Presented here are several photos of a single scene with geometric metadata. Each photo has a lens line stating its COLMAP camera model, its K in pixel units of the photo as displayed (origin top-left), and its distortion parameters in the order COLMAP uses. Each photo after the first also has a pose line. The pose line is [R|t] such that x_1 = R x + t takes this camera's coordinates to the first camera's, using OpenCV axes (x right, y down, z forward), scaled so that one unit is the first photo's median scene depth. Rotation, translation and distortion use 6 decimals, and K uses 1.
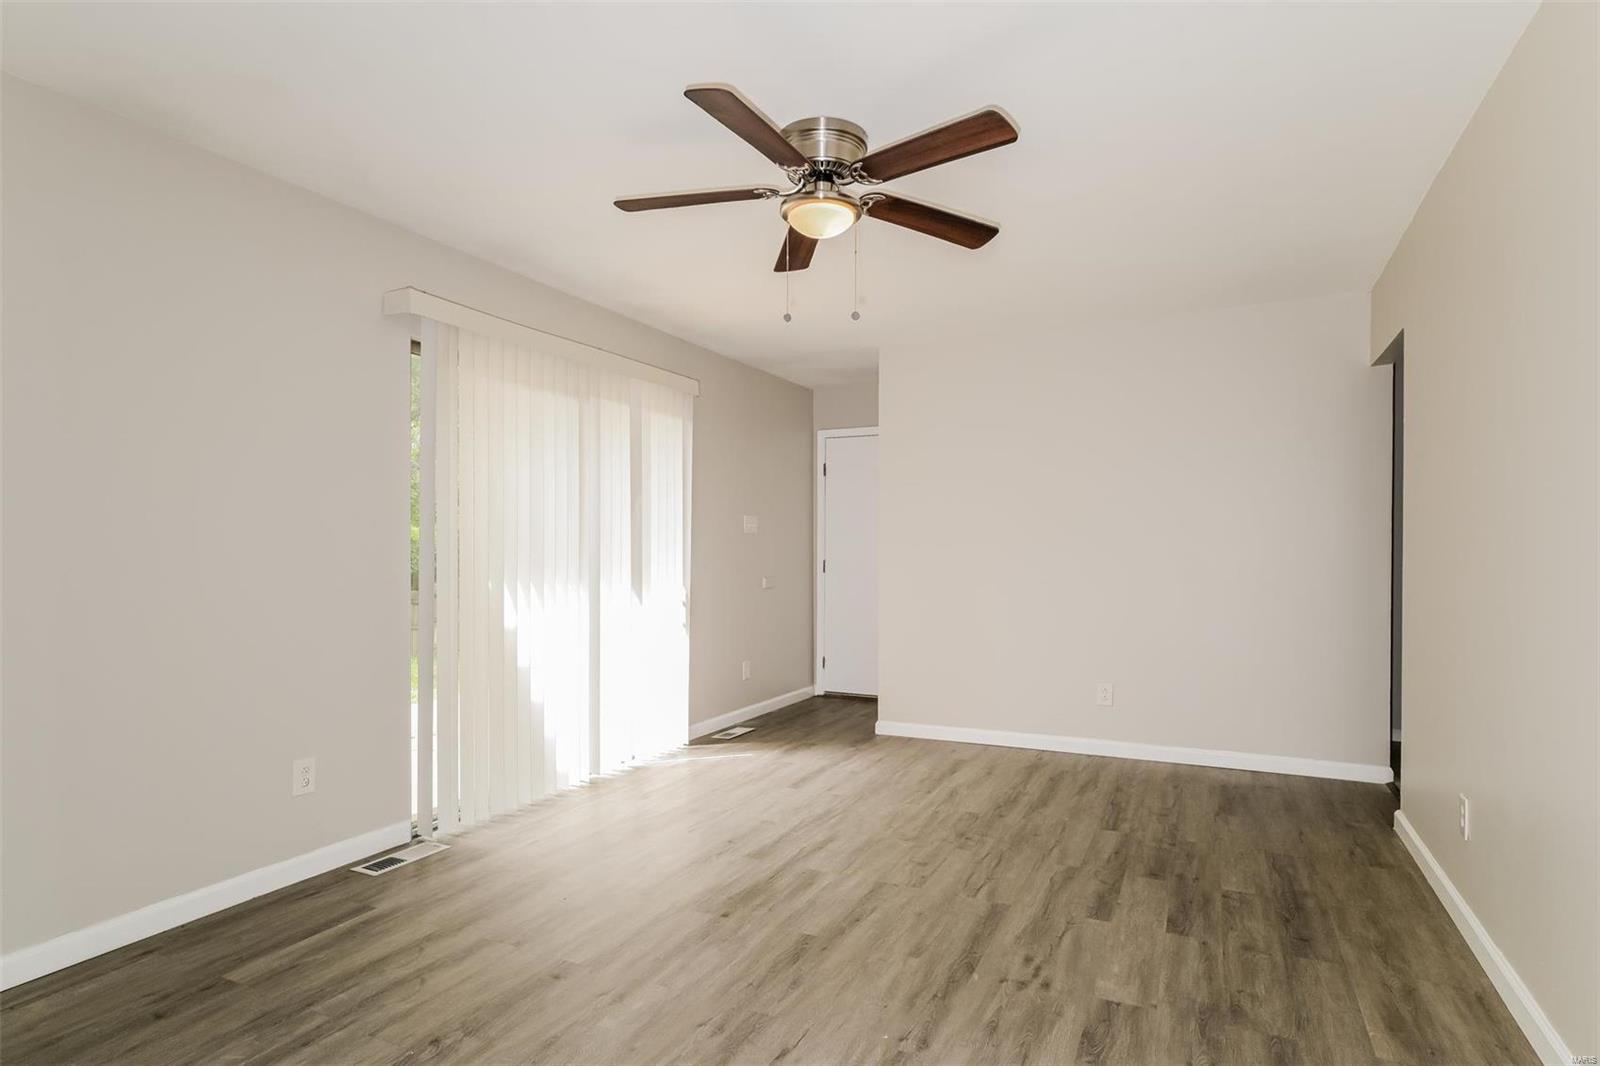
lens RADIAL K [[844.9, 0, 796.0], [0, 844.9, 554.1], [0, 0, 1]] dist [0.001949, 0.000272]
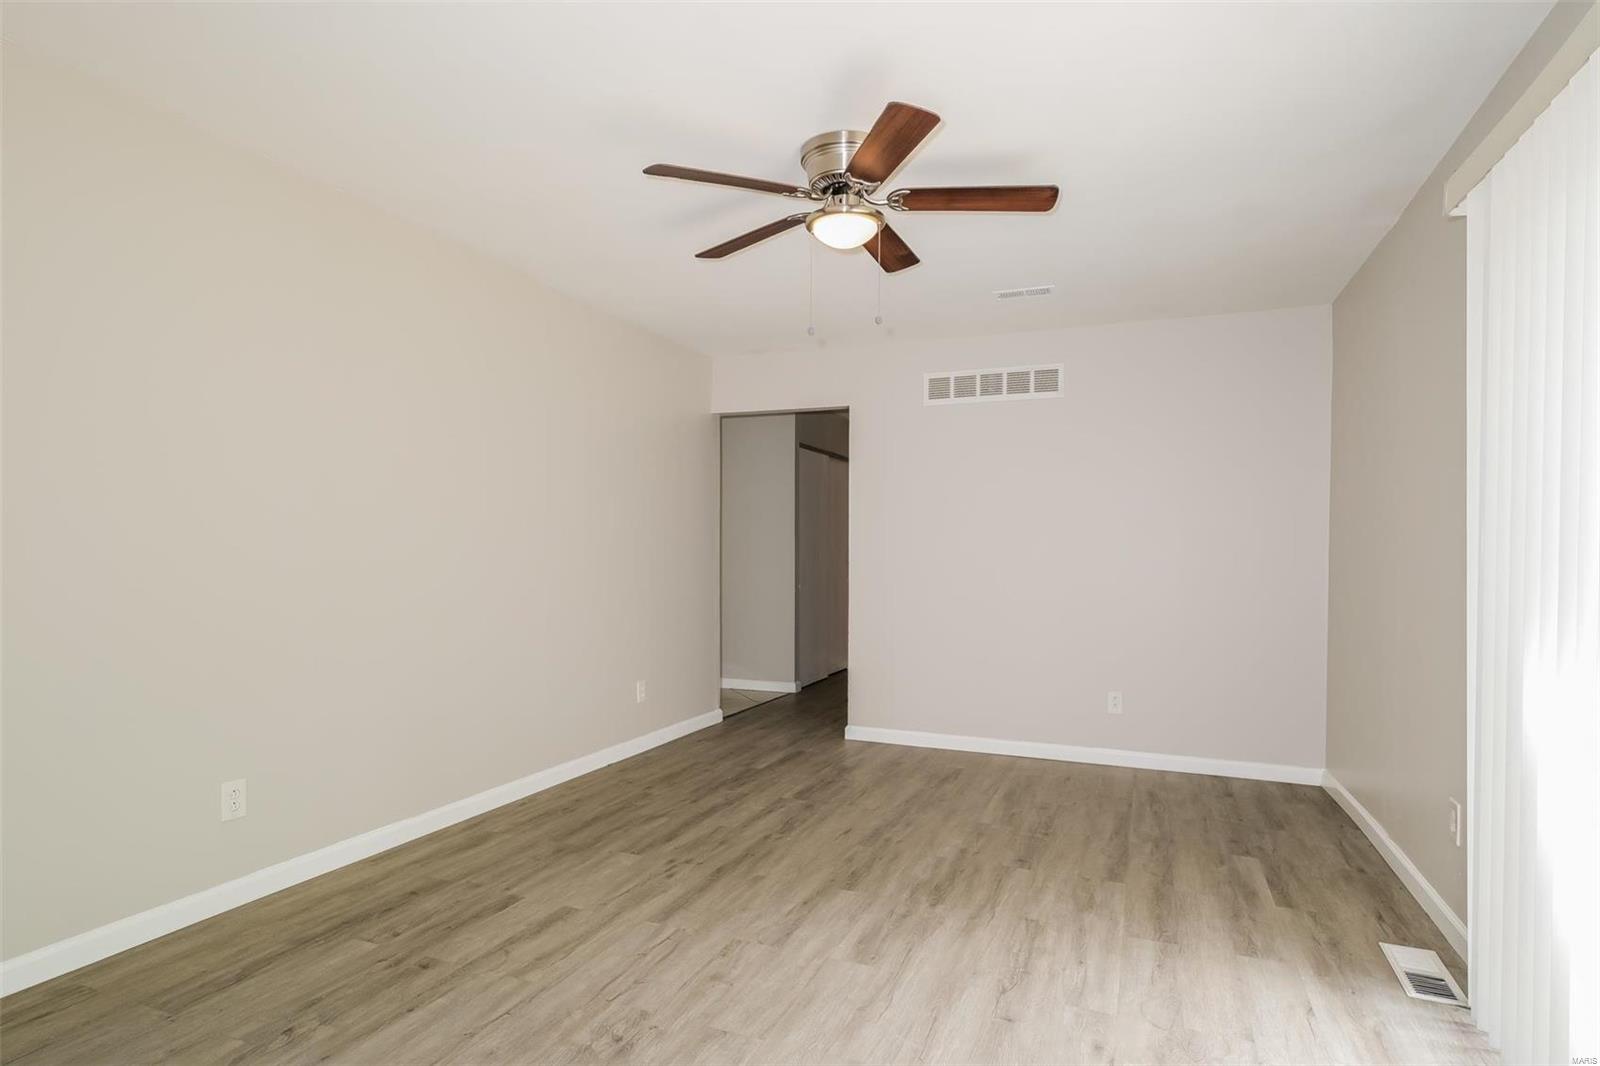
lens RADIAL K [[844.9, 0, 796.0], [0, 844.9, 554.1], [0, 0, 1]] dist [0.001949, 0.000272]
pose [[-0.998123, -0.005241, -0.061021, 0.148530], [-0.005513, 0.999976, 0.004284, -0.005948], [0.060997, 0.004612, -0.998127, 2.017471]]
